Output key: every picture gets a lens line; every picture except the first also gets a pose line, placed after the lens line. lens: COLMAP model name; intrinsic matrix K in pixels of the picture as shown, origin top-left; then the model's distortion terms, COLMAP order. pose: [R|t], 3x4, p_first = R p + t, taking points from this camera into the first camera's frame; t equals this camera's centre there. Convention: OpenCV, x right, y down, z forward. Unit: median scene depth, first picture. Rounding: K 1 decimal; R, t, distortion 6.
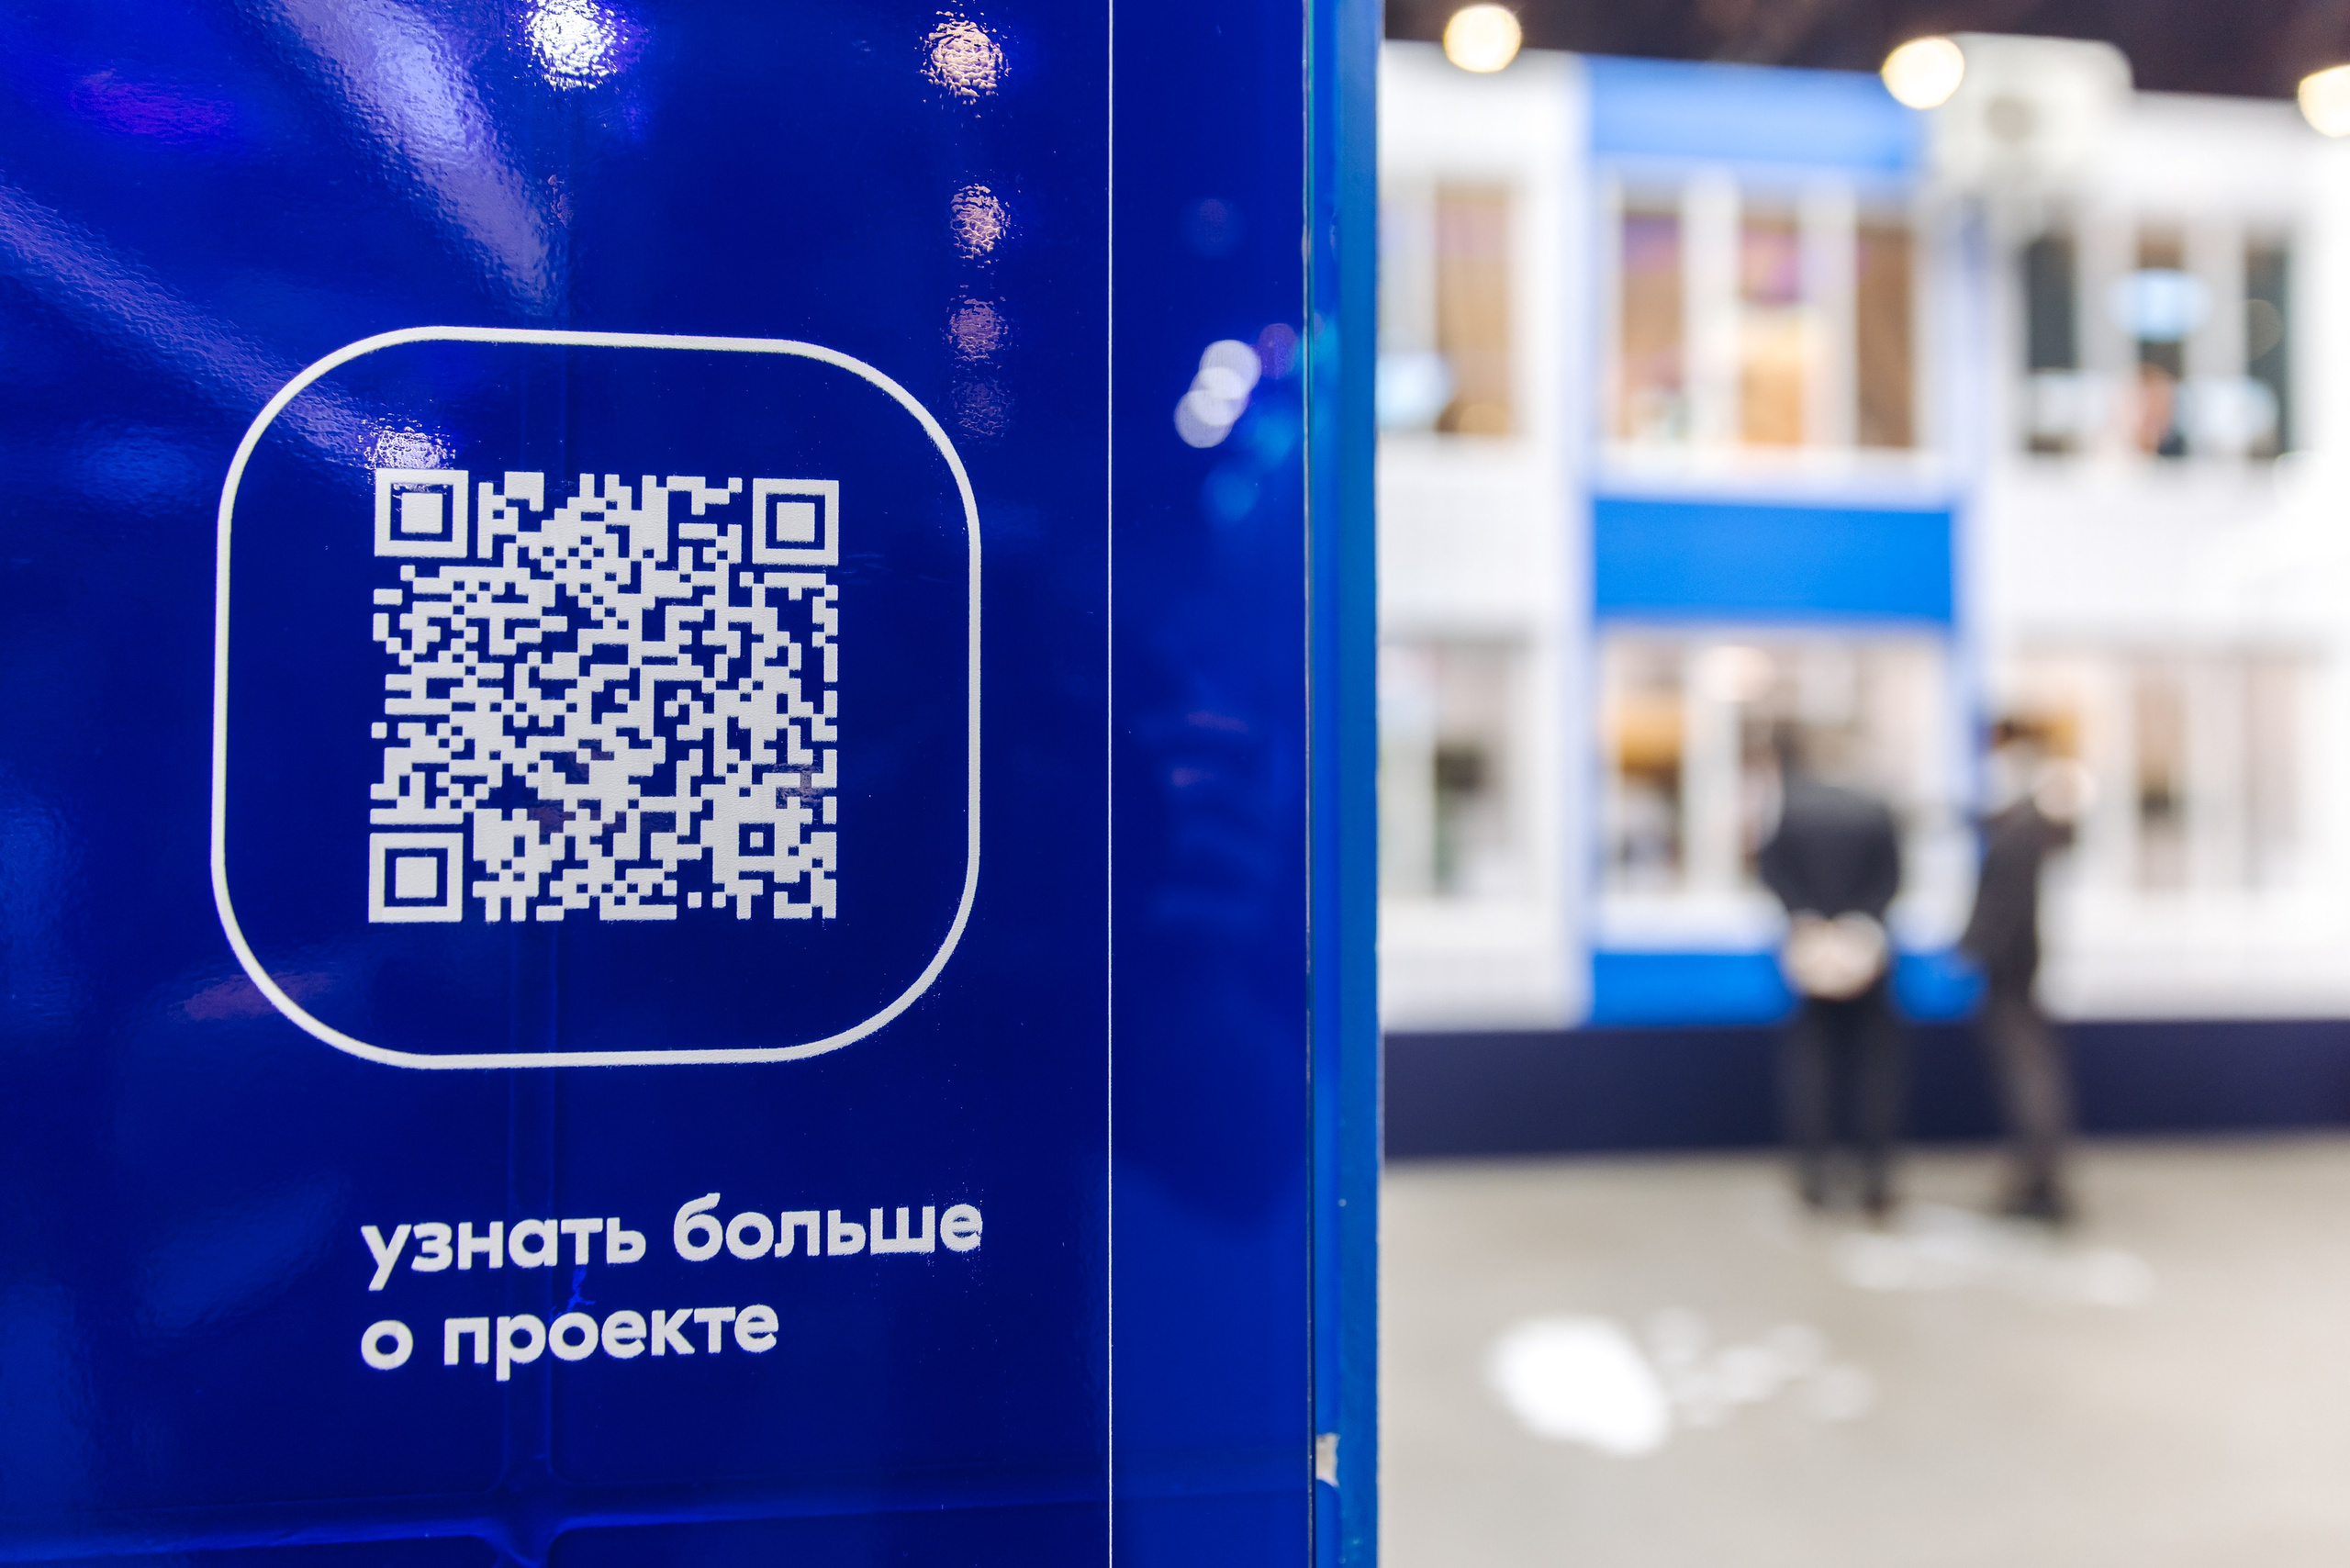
lens RADIAL K [[1604.6, 0, 1175.9], [0, 1604.6, 789.5], [0, 0, 1]] dist [-0.001277, -0.002739]
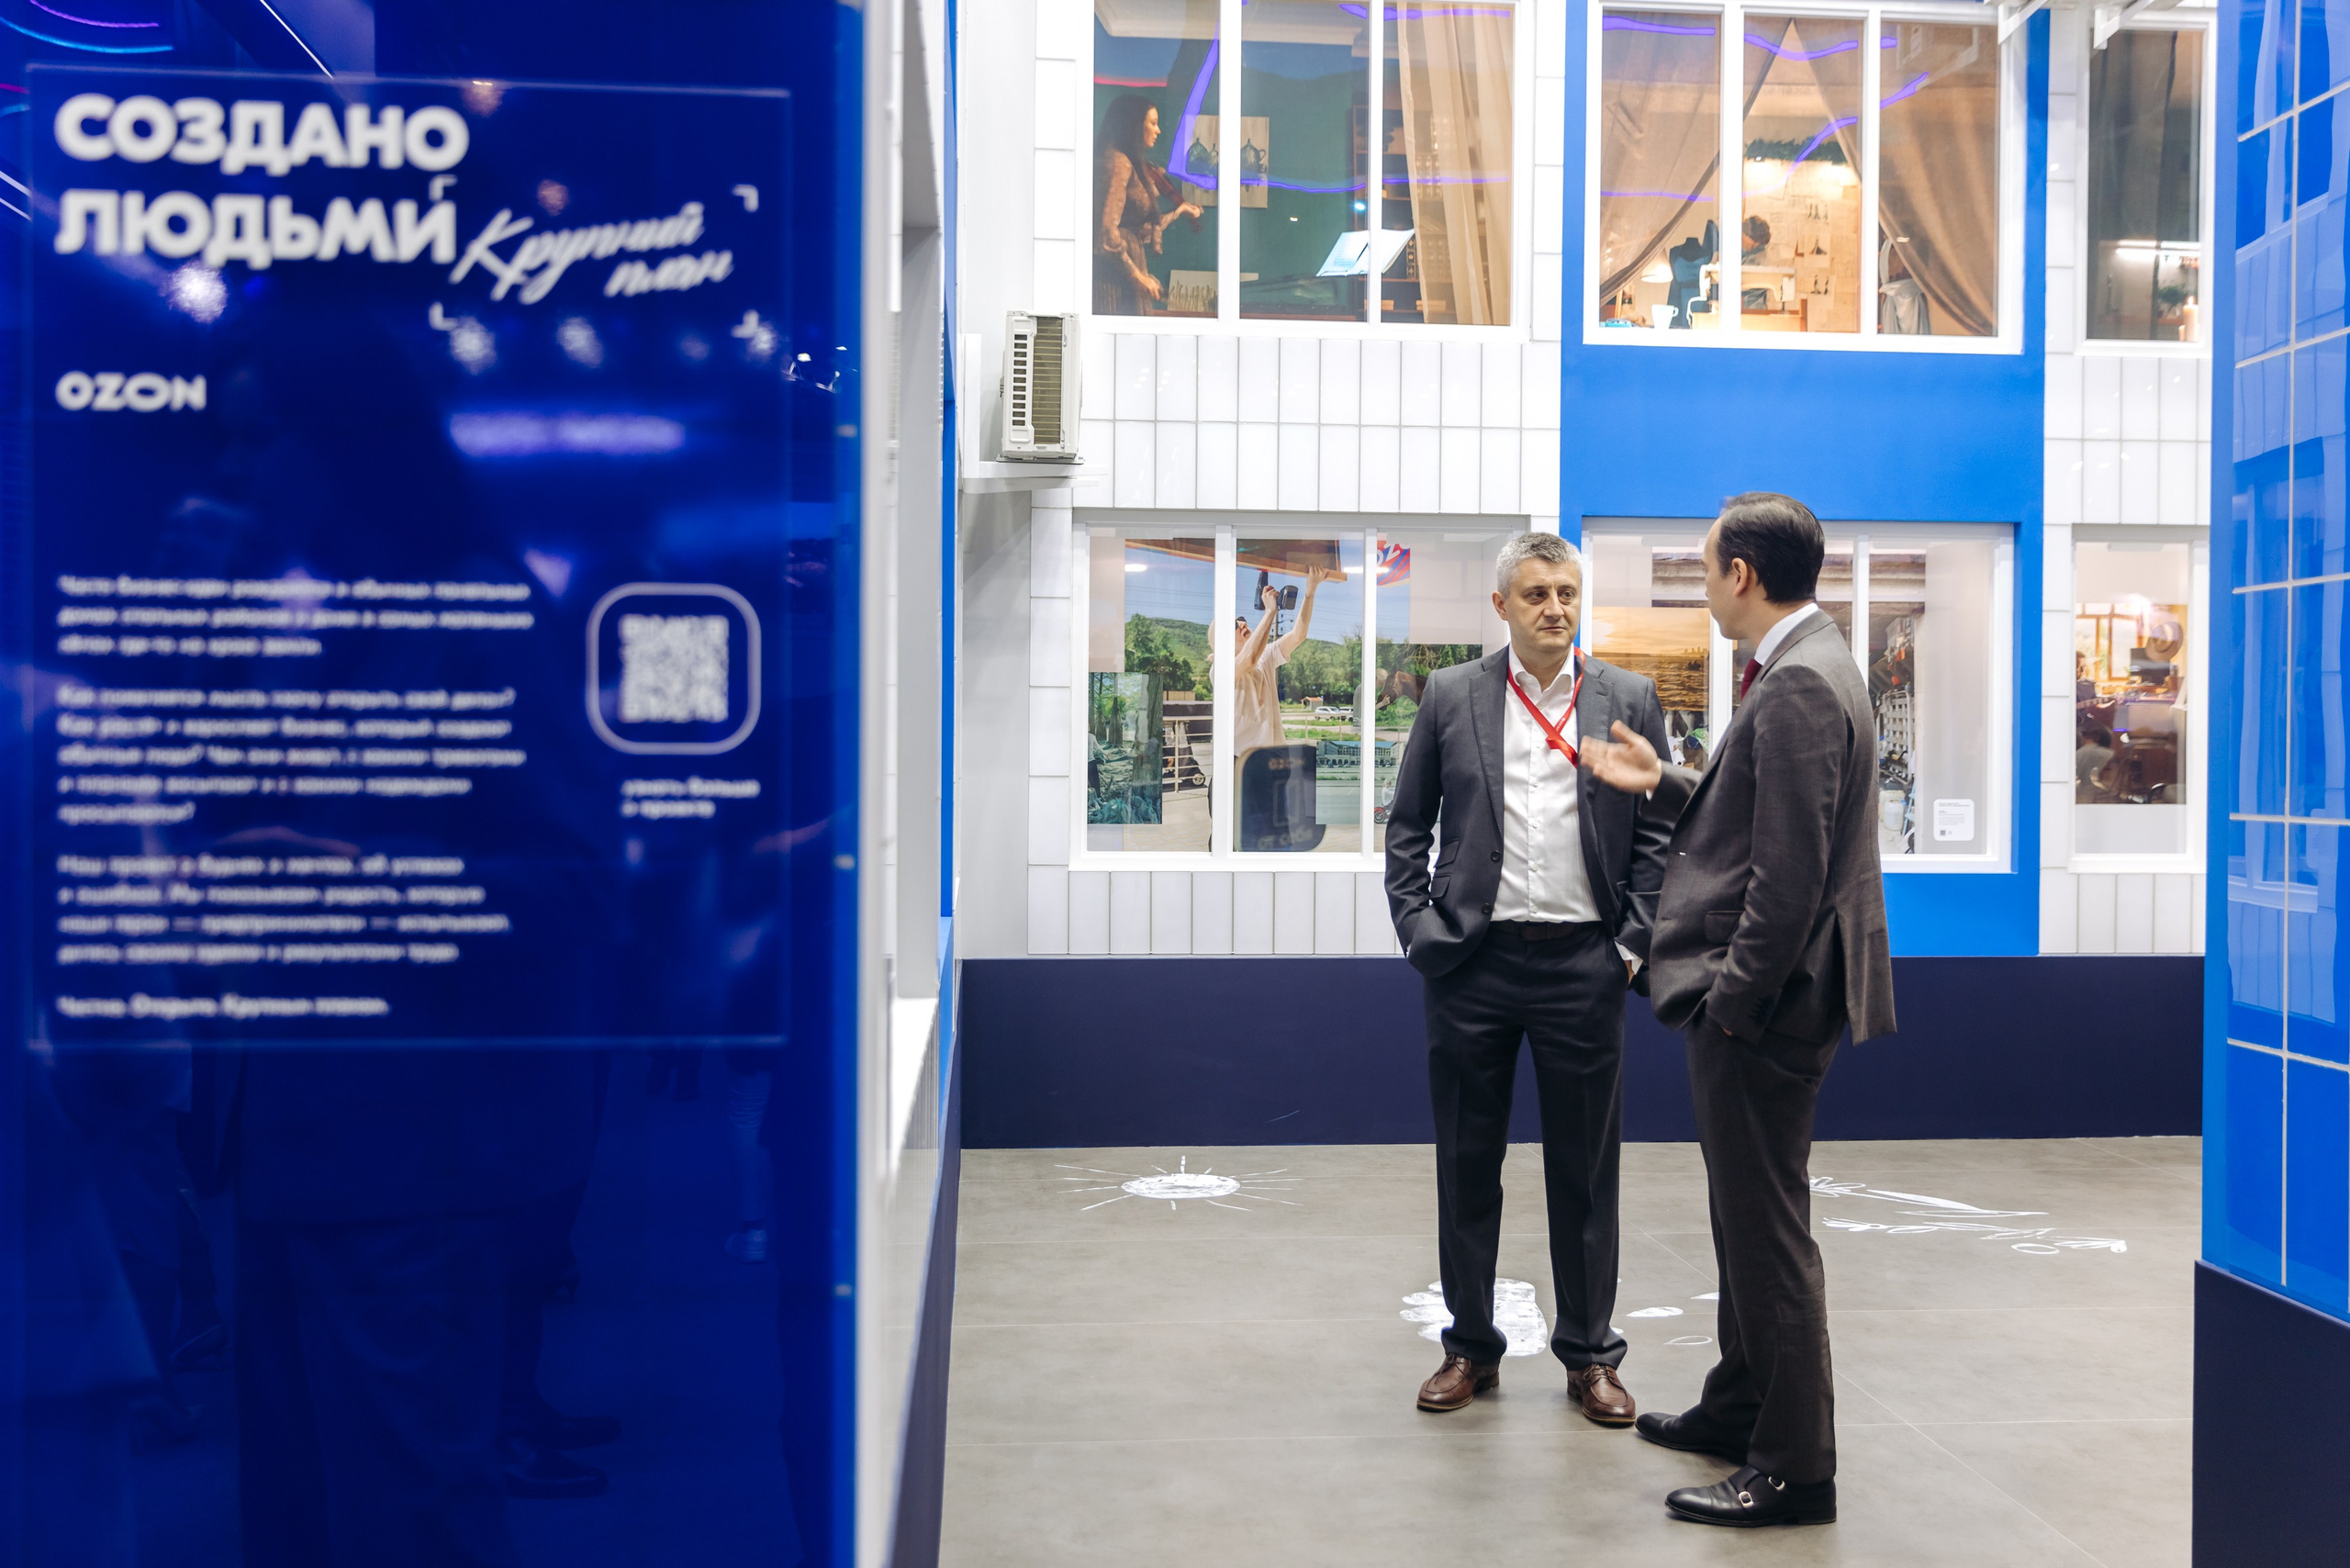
lens RADIAL K [[2273.2, 0, 1174.5], [0, 2273.2, 780.1], [0, 0, 1]] dist [-0.002261, 0.000000]
pose [[0.999765, 0.016050, -0.014552, 0.064265], [-0.015493, 0.999172, 0.037610, -0.000523], [0.015143, -0.037376, 0.999187, -0.300780]]
